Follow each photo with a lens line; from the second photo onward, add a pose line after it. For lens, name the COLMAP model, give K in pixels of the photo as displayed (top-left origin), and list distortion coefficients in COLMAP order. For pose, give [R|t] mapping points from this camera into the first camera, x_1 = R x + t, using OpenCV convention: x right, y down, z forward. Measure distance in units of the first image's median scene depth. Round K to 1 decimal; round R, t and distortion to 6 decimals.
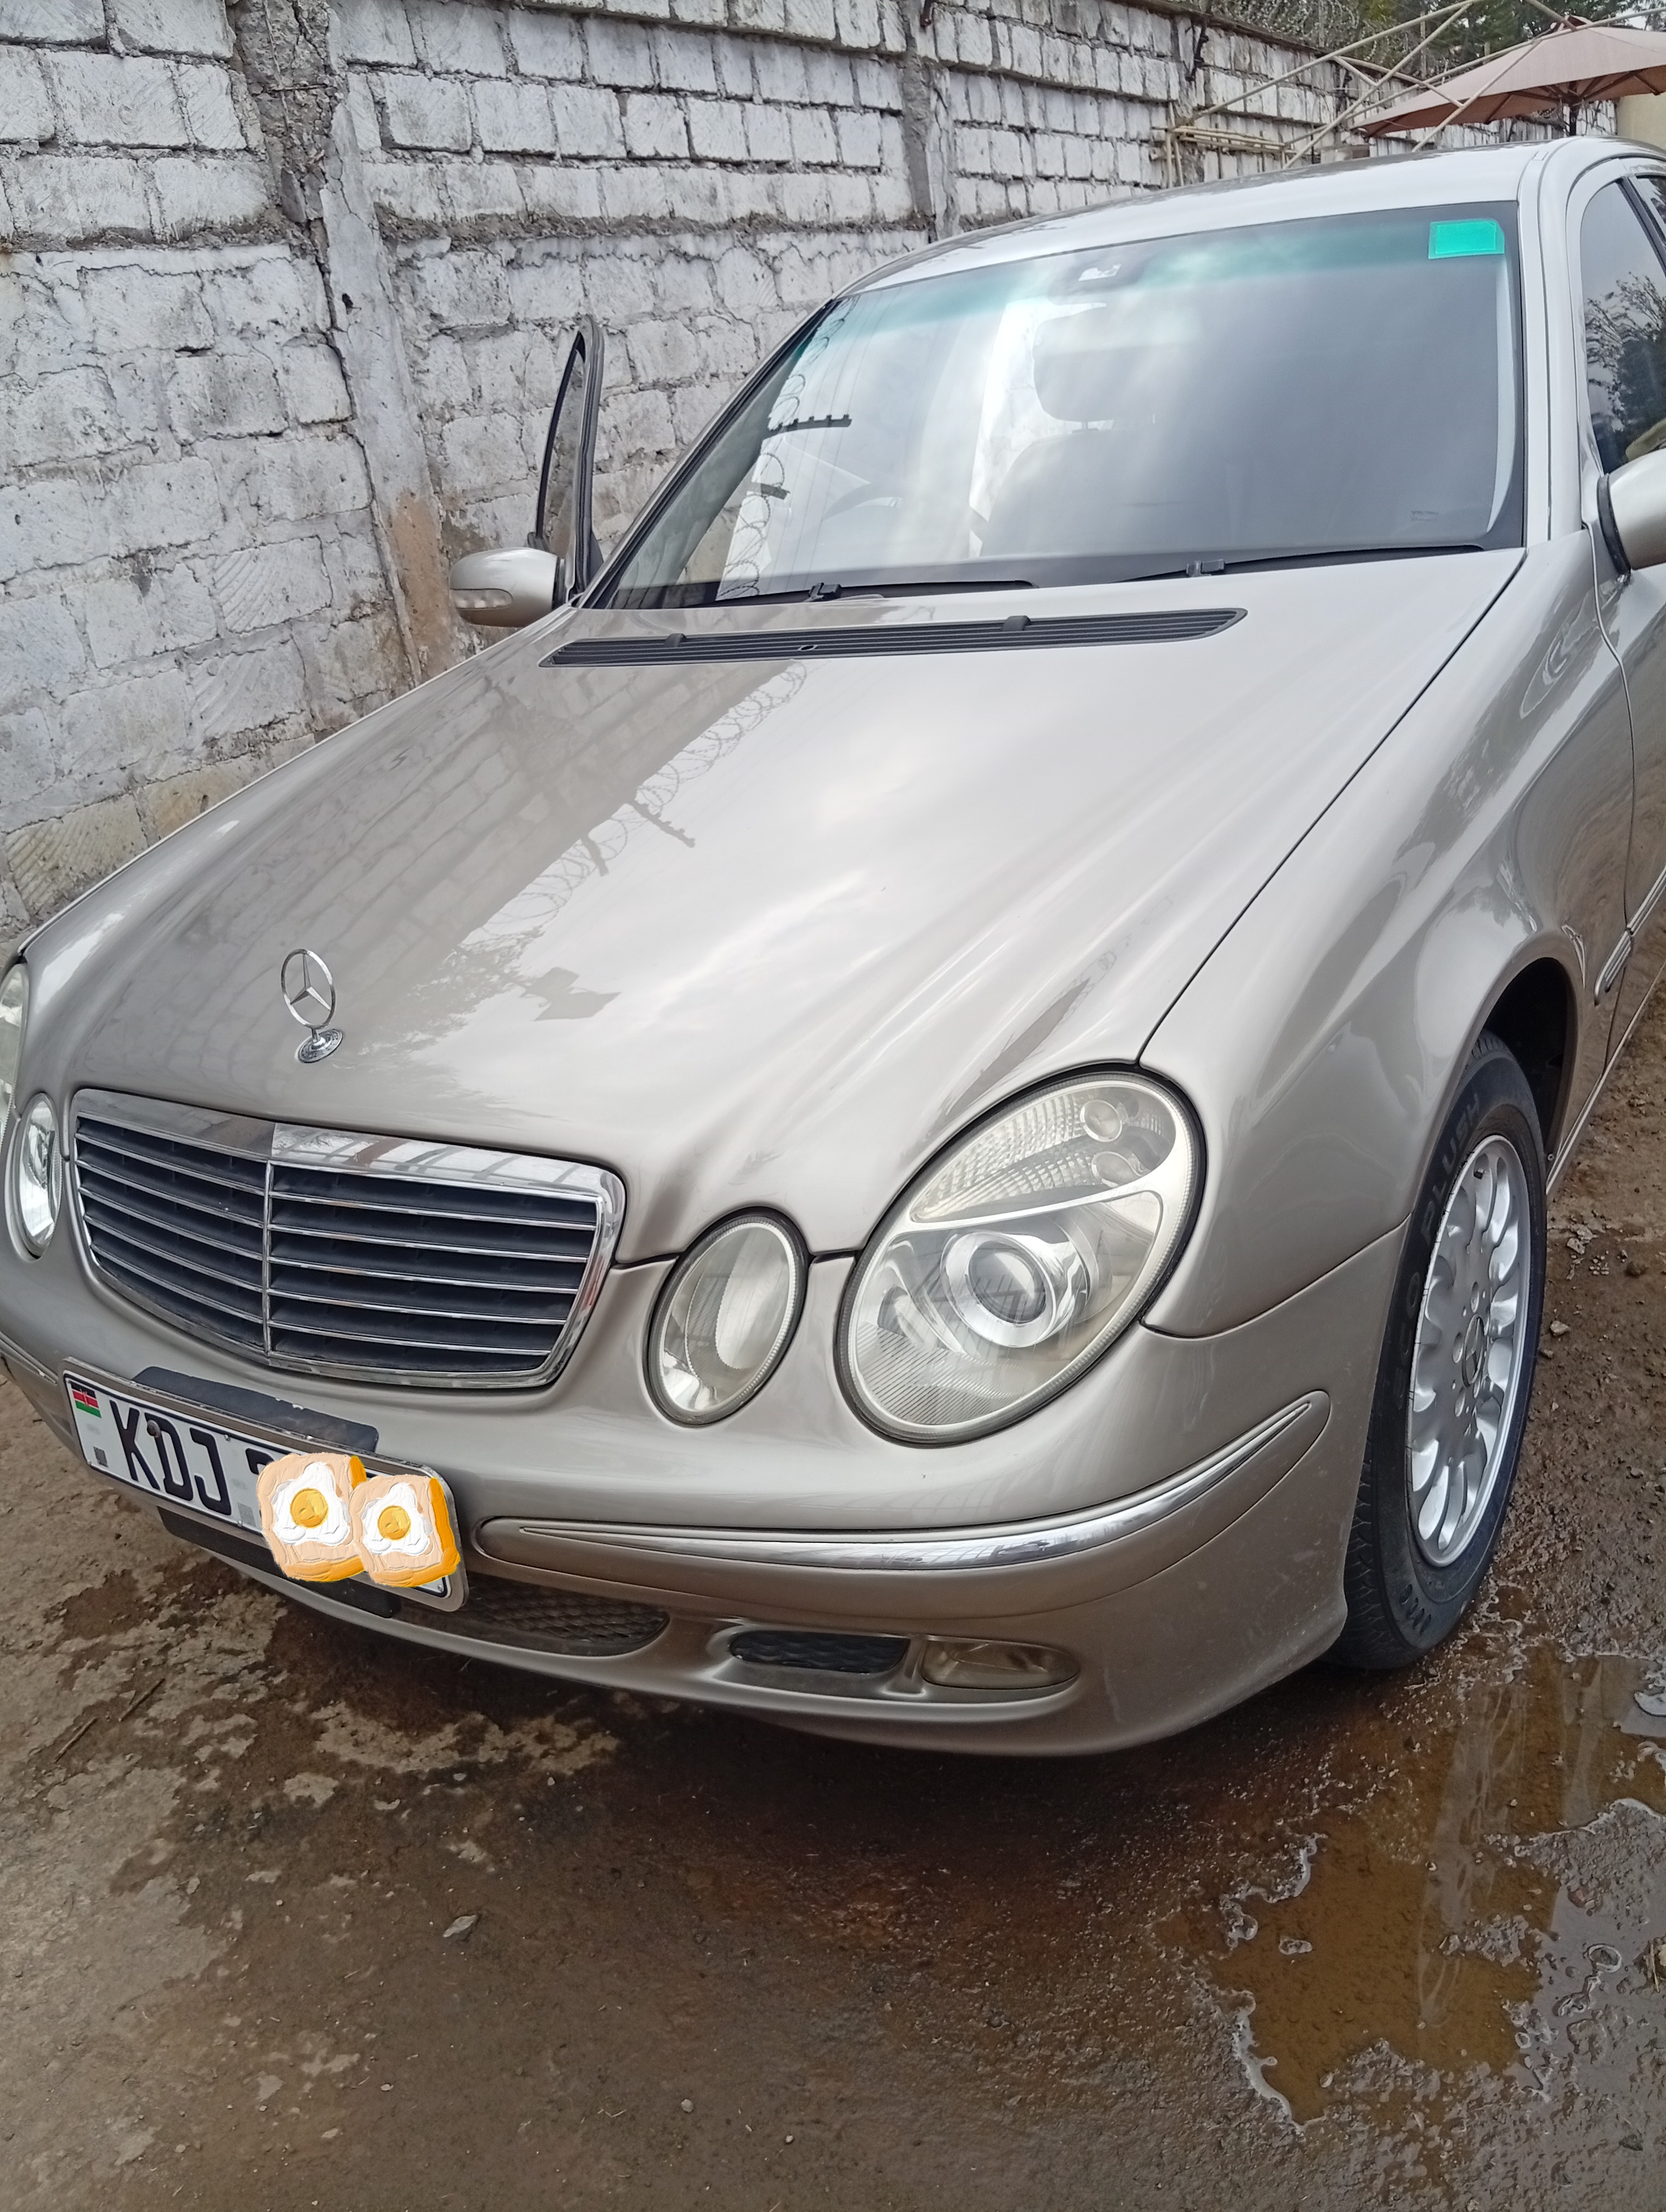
lens RADIAL K [[1807.2, 0, 854.8], [0, 1807.2, 1116.9], [0, 0, 1]] dist [0.024491, -0.077619]
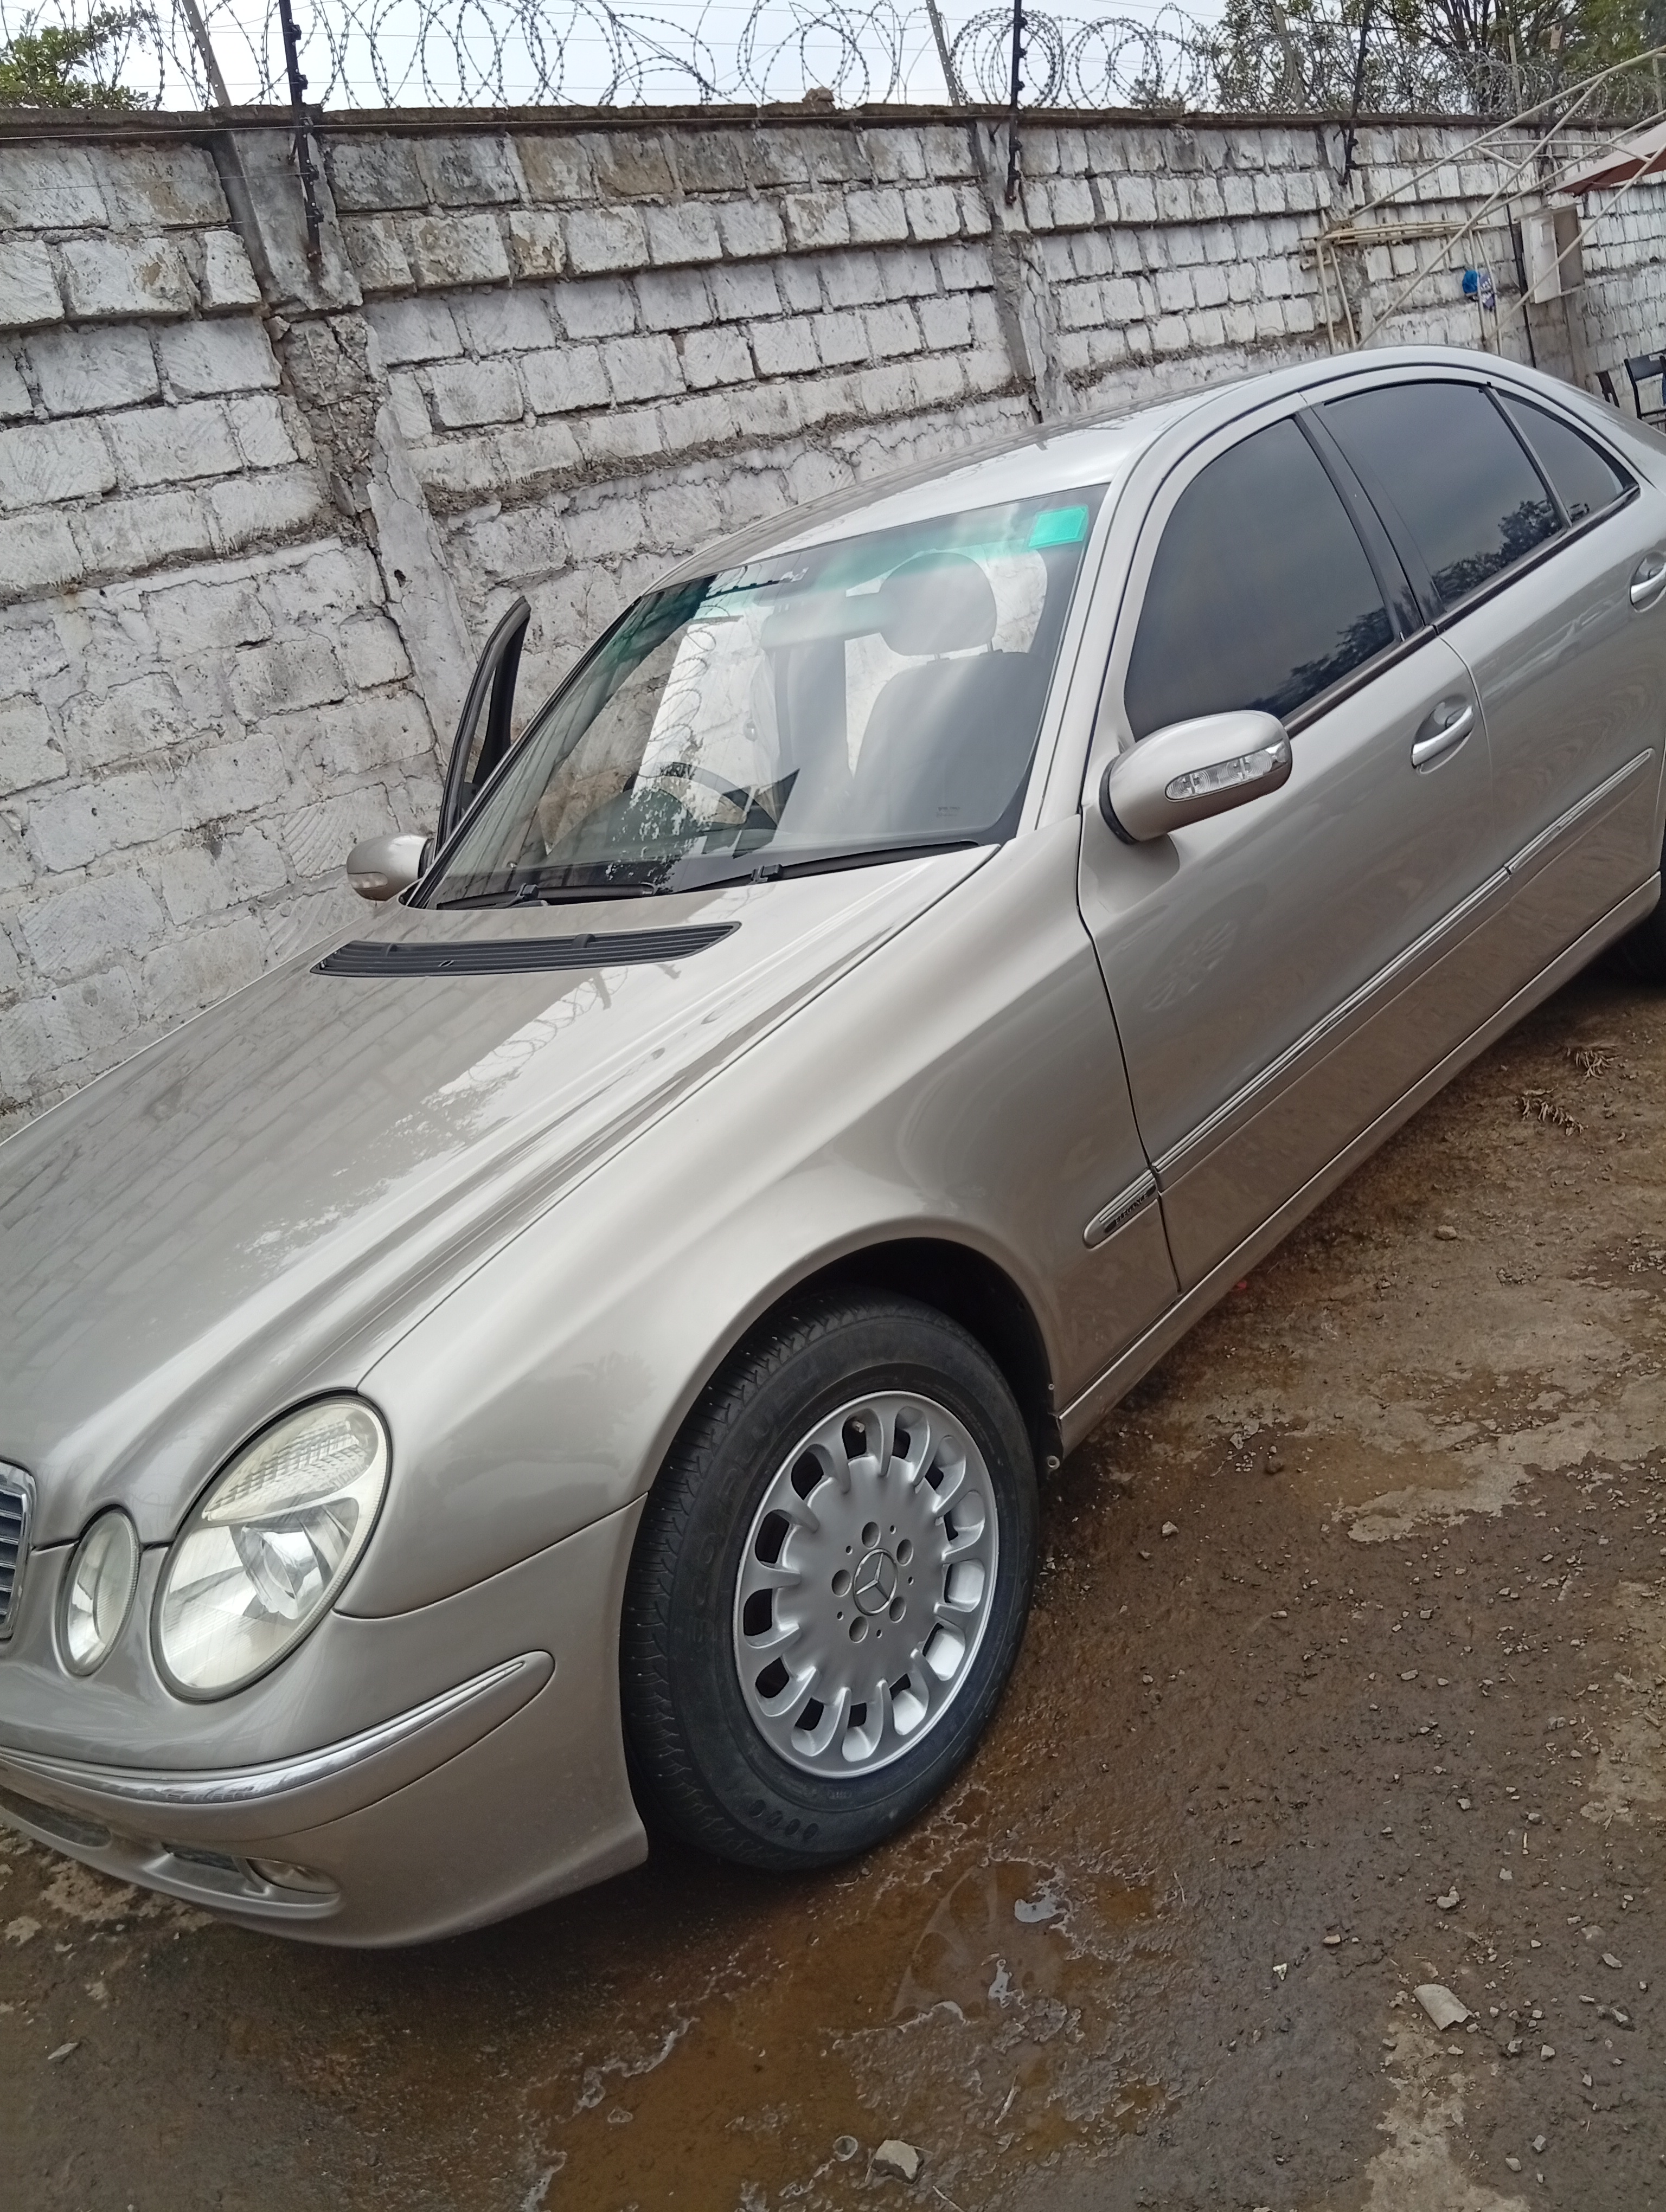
lens RADIAL K [[1807.2, 0, 854.0], [0, 1807.2, 1128.6], [0, 0, 1]] dist [0.024491, -0.077619]
pose [[0.976696, -0.051996, -0.208233, 0.243457], [0.043947, 0.998104, -0.043099, -0.045309], [0.210079, 0.032944, 0.977129, -0.049633]]
